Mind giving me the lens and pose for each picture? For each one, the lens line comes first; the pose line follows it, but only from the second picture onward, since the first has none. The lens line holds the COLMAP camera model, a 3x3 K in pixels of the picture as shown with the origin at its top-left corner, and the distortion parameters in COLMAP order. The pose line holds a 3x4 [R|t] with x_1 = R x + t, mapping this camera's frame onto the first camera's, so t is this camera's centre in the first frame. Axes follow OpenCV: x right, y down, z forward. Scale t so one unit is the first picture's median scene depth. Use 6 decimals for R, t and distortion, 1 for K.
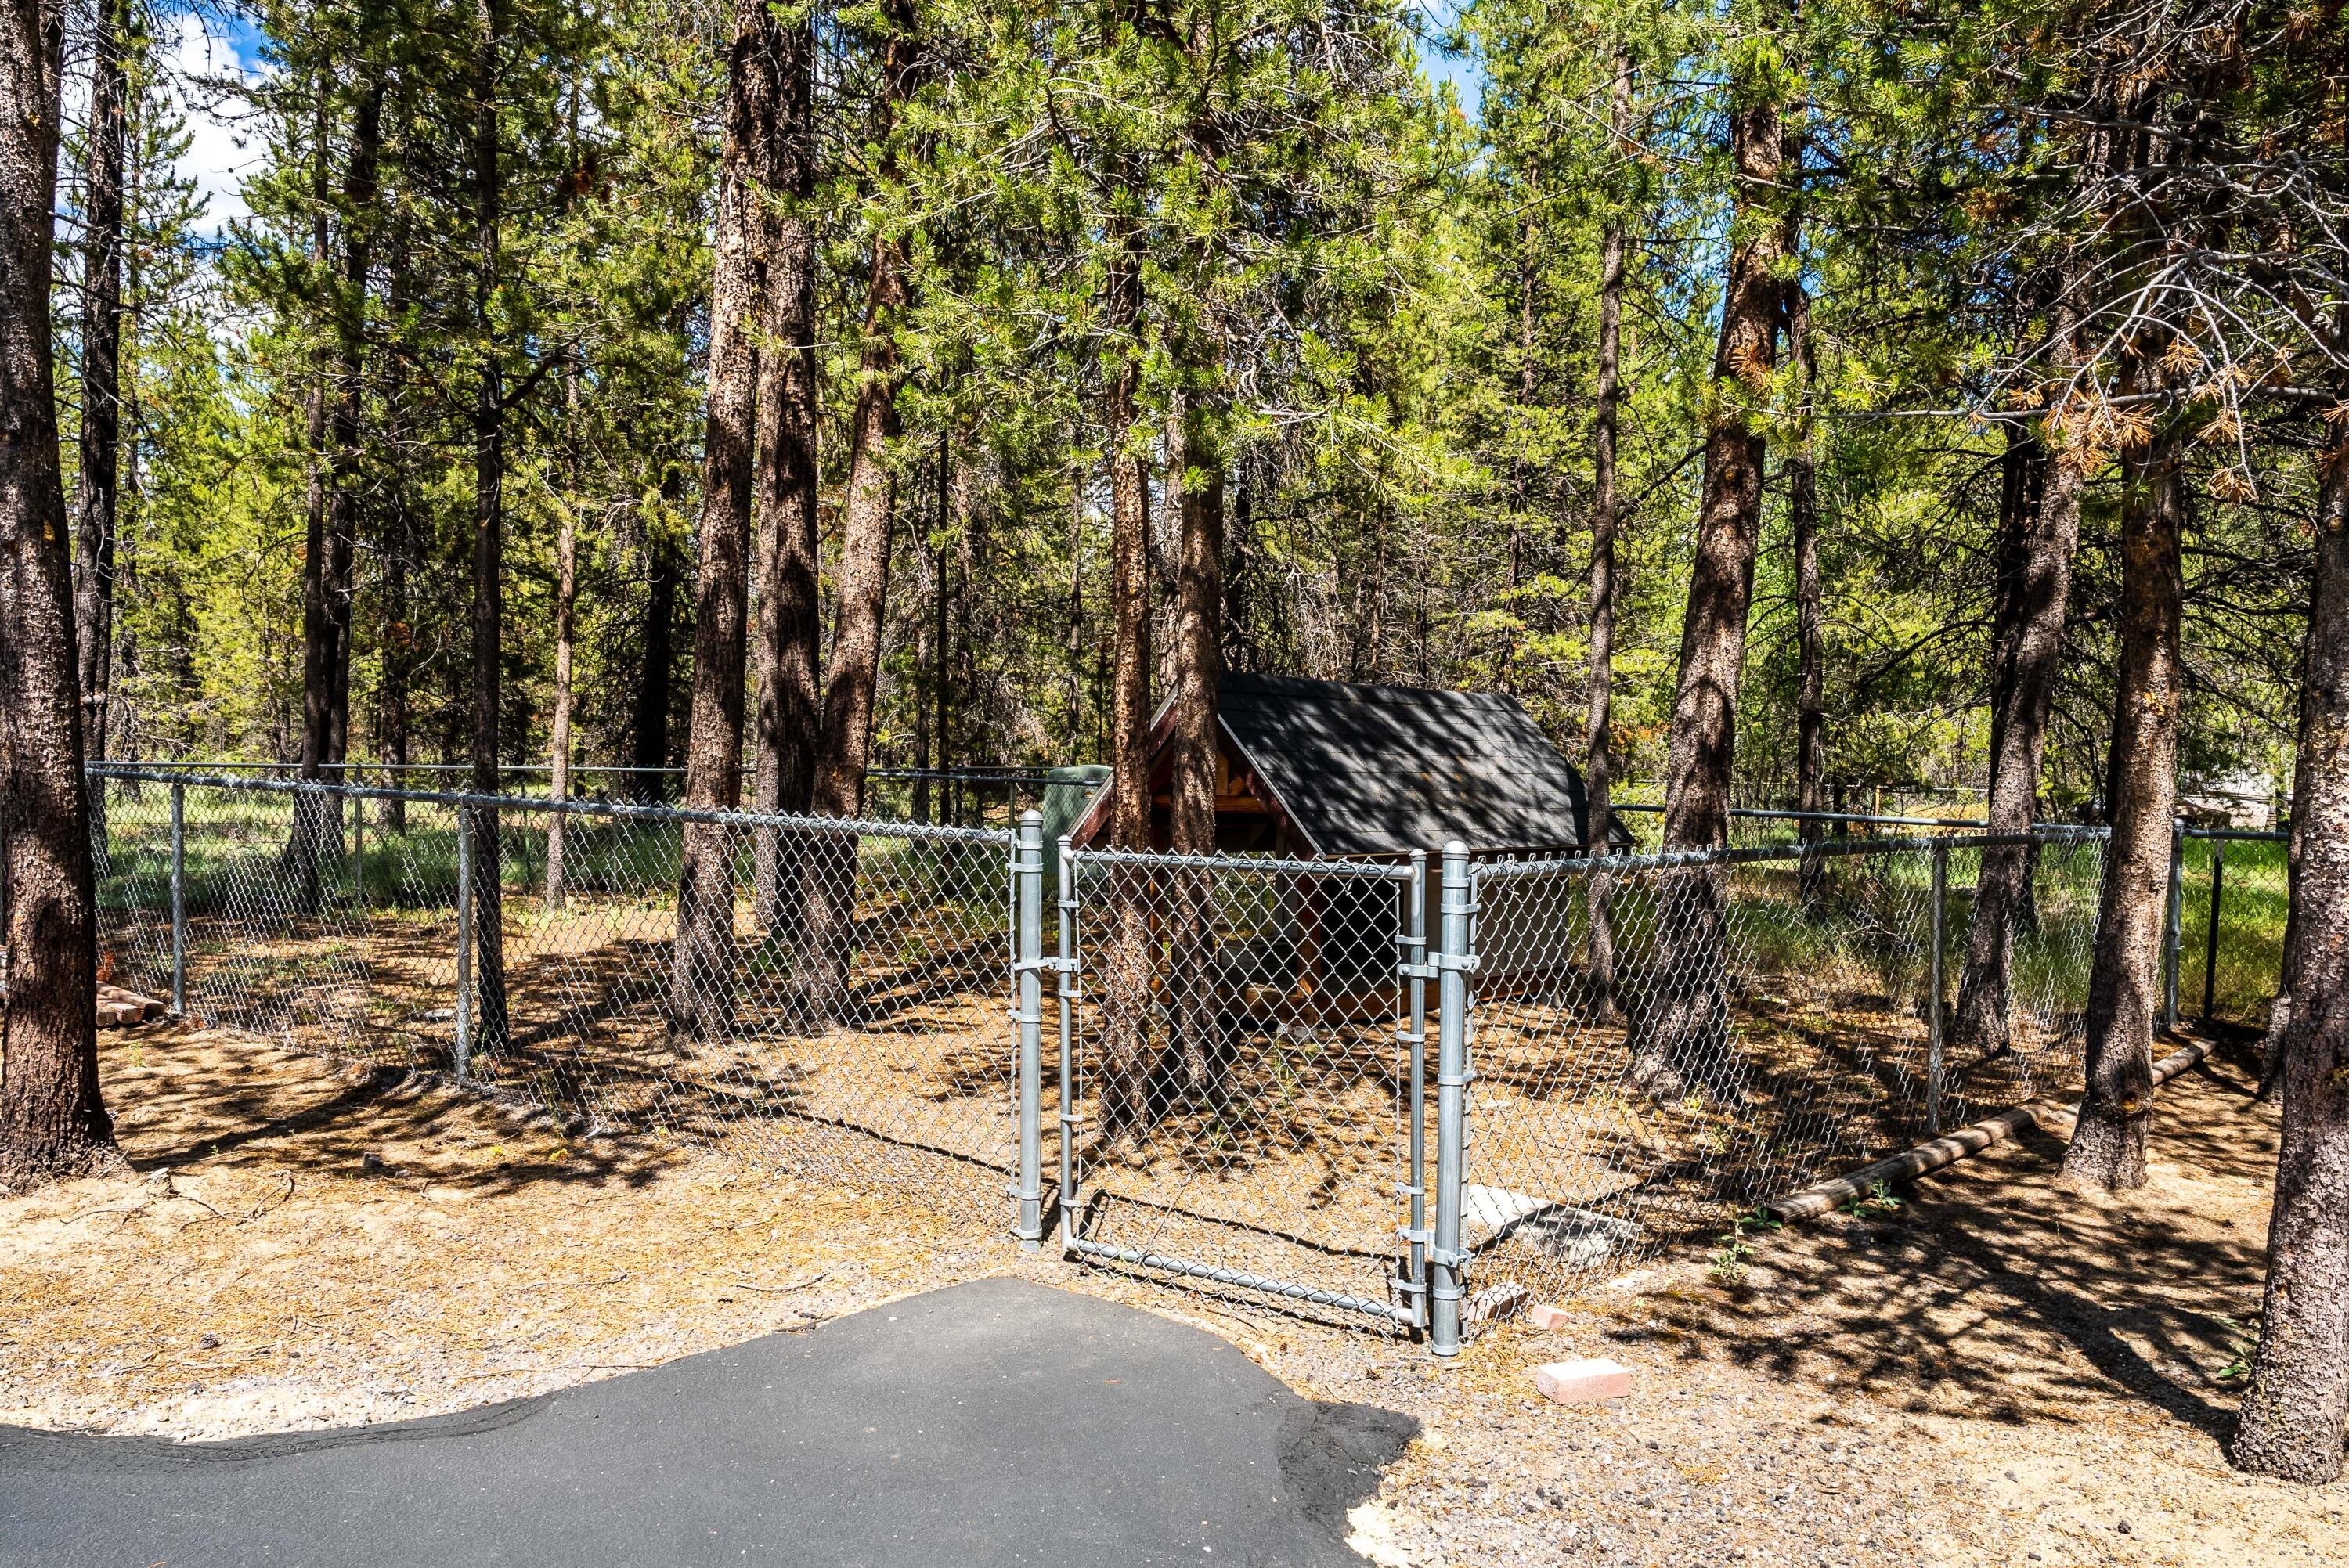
lens RADIAL K [[1682.6, 0, 1177.5], [0, 1682.6, 775.5], [0, 0, 1]] dist [-0.003402, -0.002139]
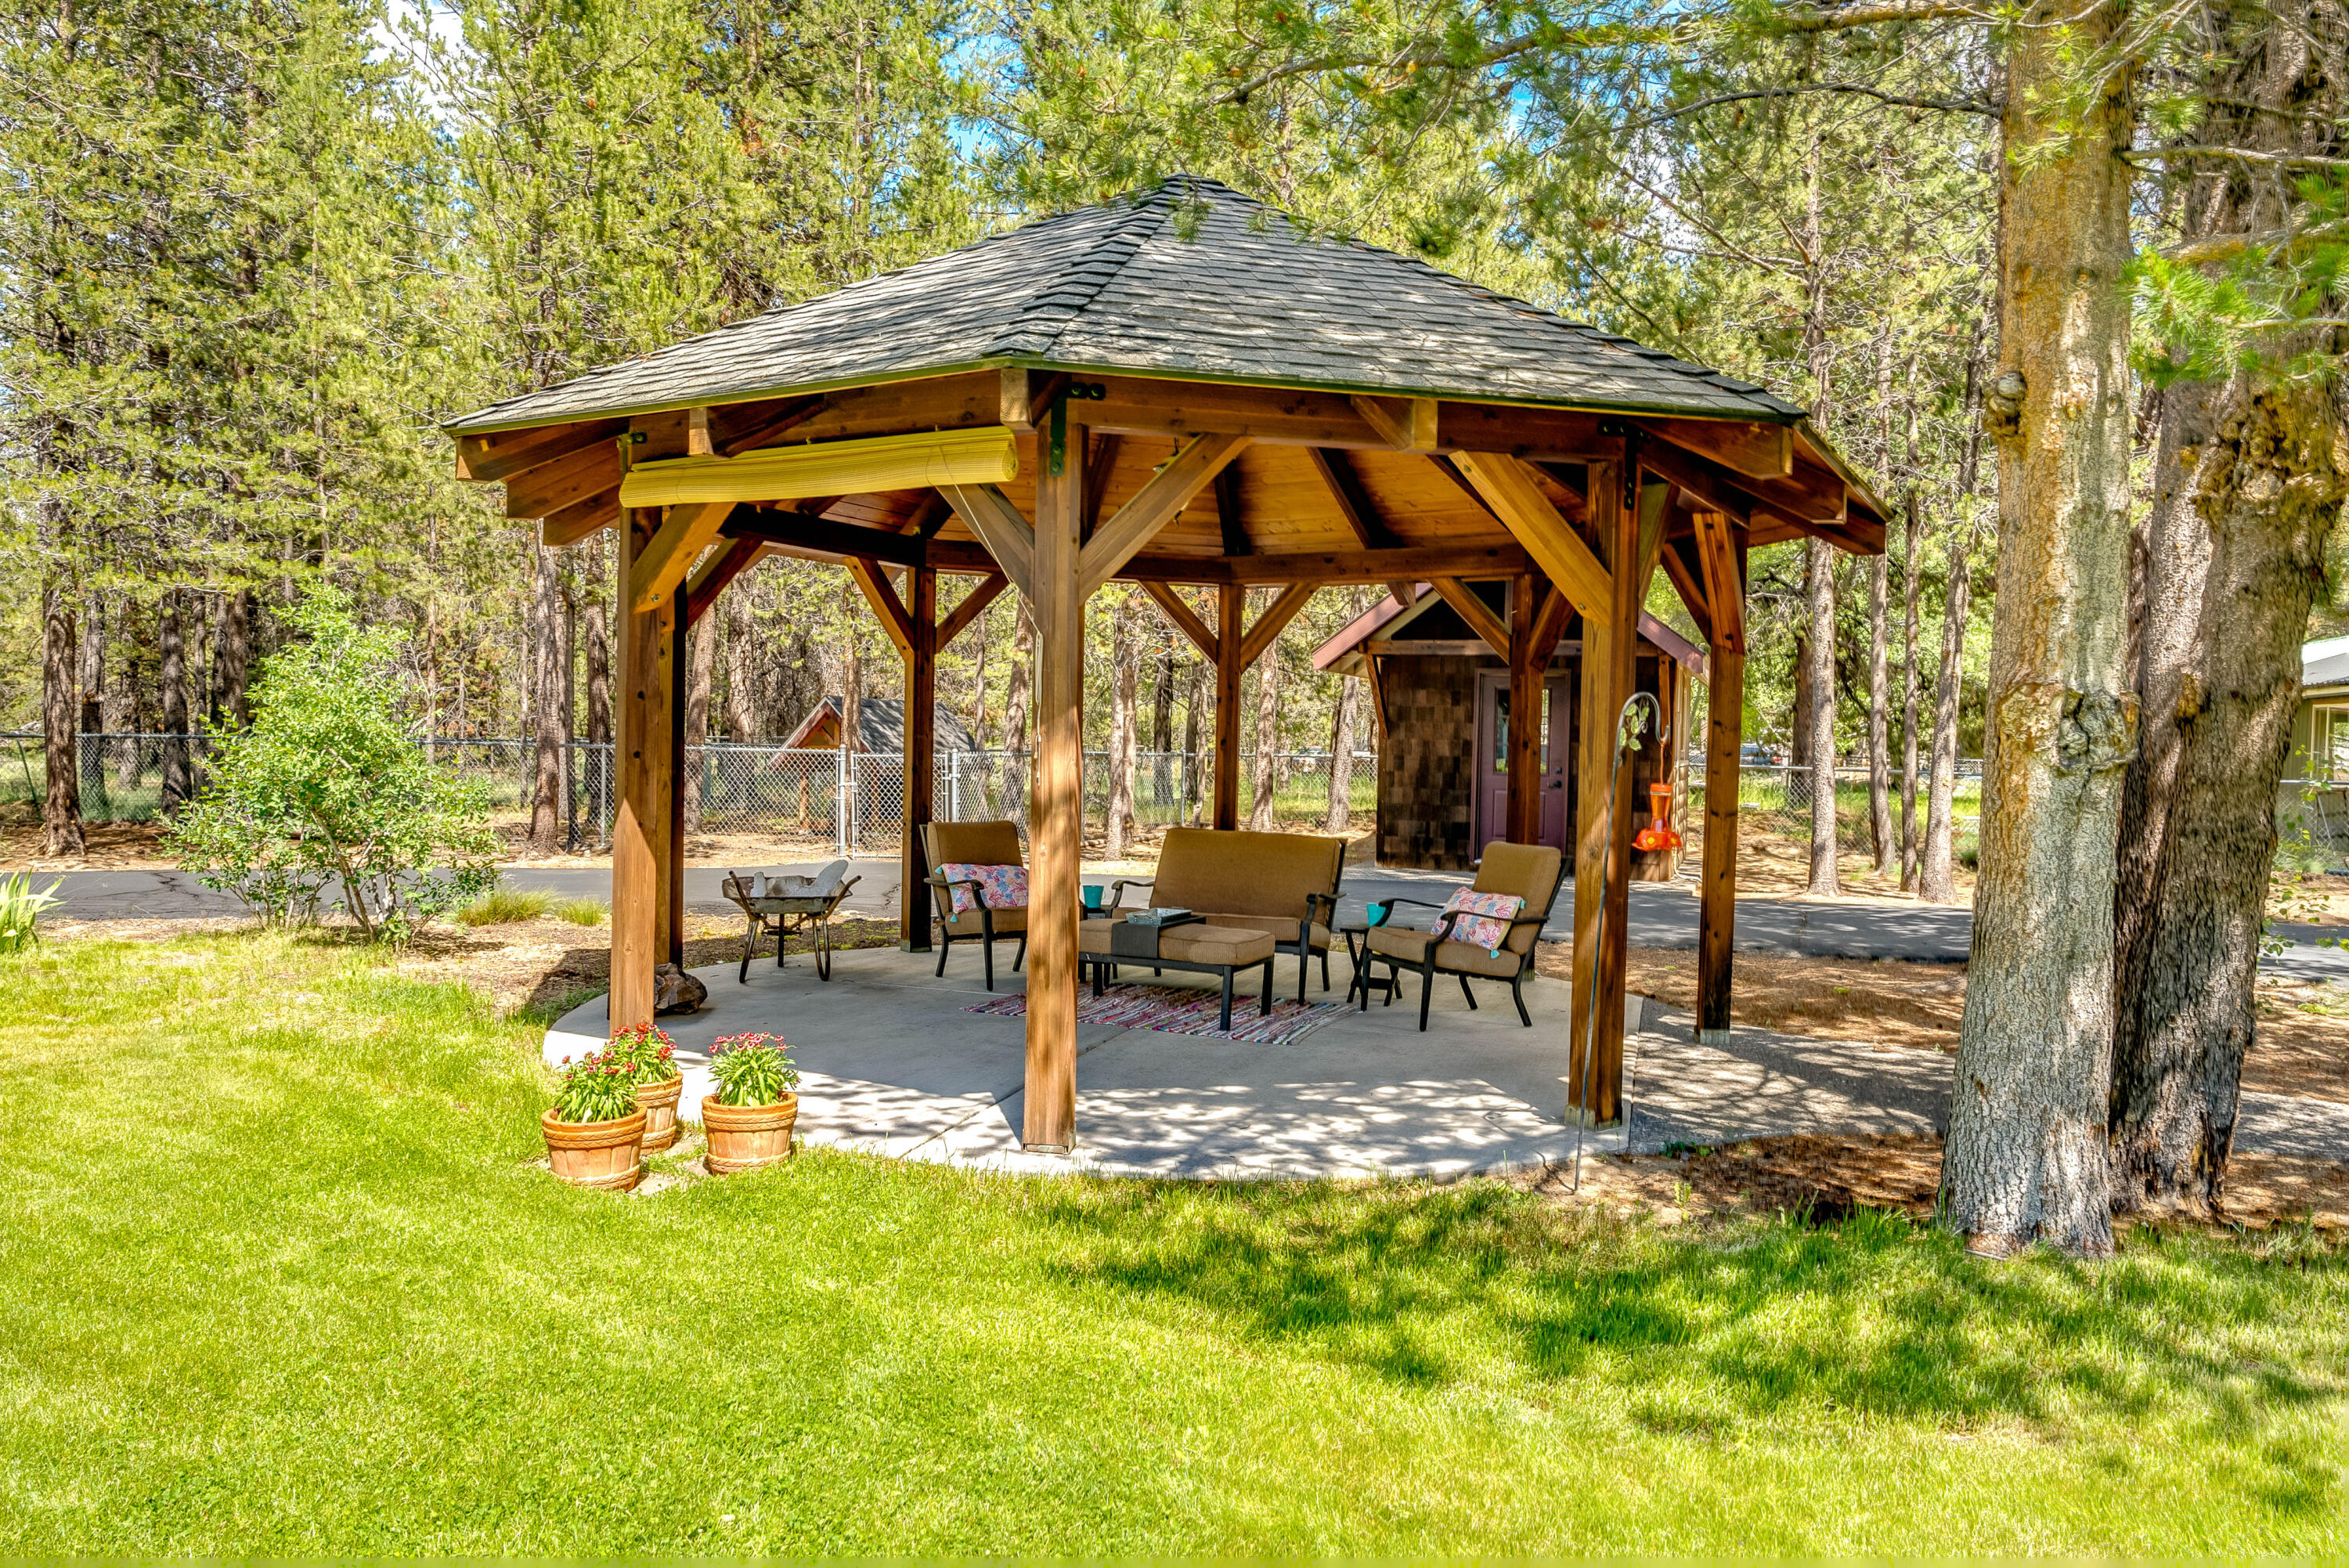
lens RADIAL K [[1566.2, 0, 1170.3], [0, 1566.2, 779.2], [0, 0, 1]] dist [-0.004325, -0.006041]
pose [[0.930901, -0.015724, 0.364934, -0.331591], [0.006536, 0.999630, 0.026400, 0.004445], [-0.365214, -0.022191, 0.930659, -1.244011]]
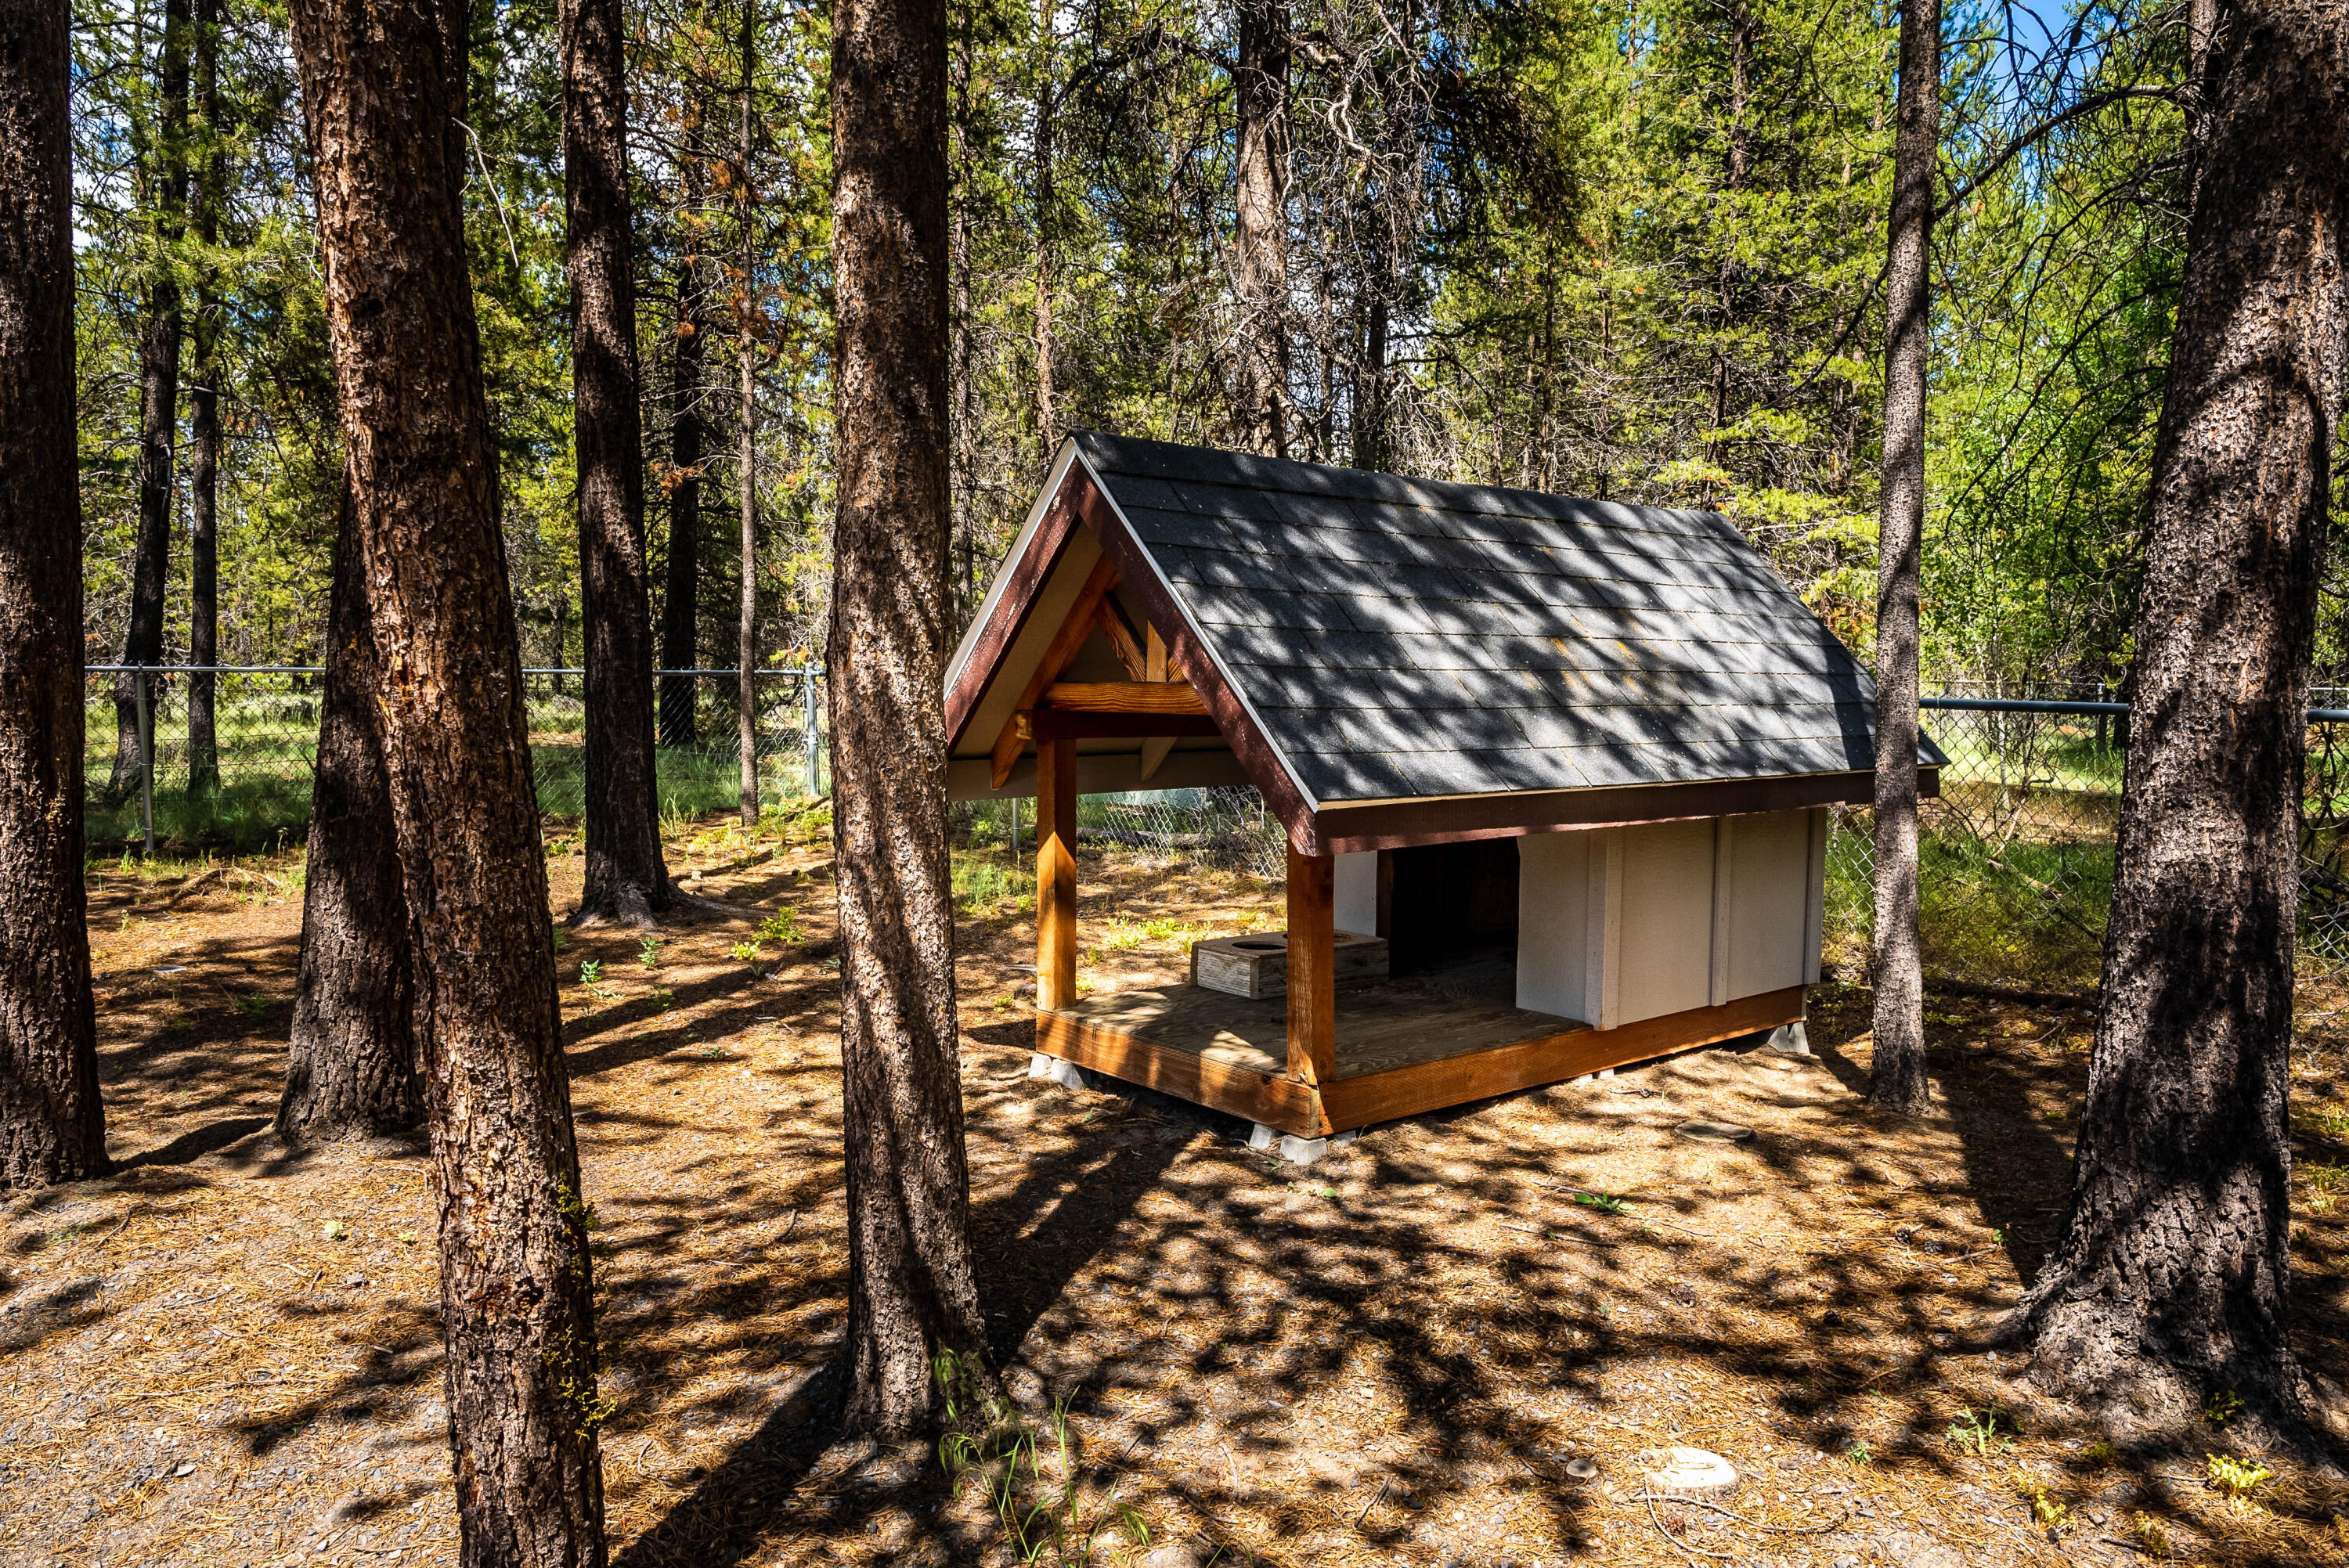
lens RADIAL K [[1682.6, 0, 1160.5], [0, 1682.6, 790.6], [0, 0, 1]] dist [-0.003402, -0.002139]
pose [[0.993264, -0.000458, -0.115876, 0.081236], [0.007300, 0.998253, 0.058633, 0.012356], [0.115647, -0.059084, 0.991532, 0.440670]]
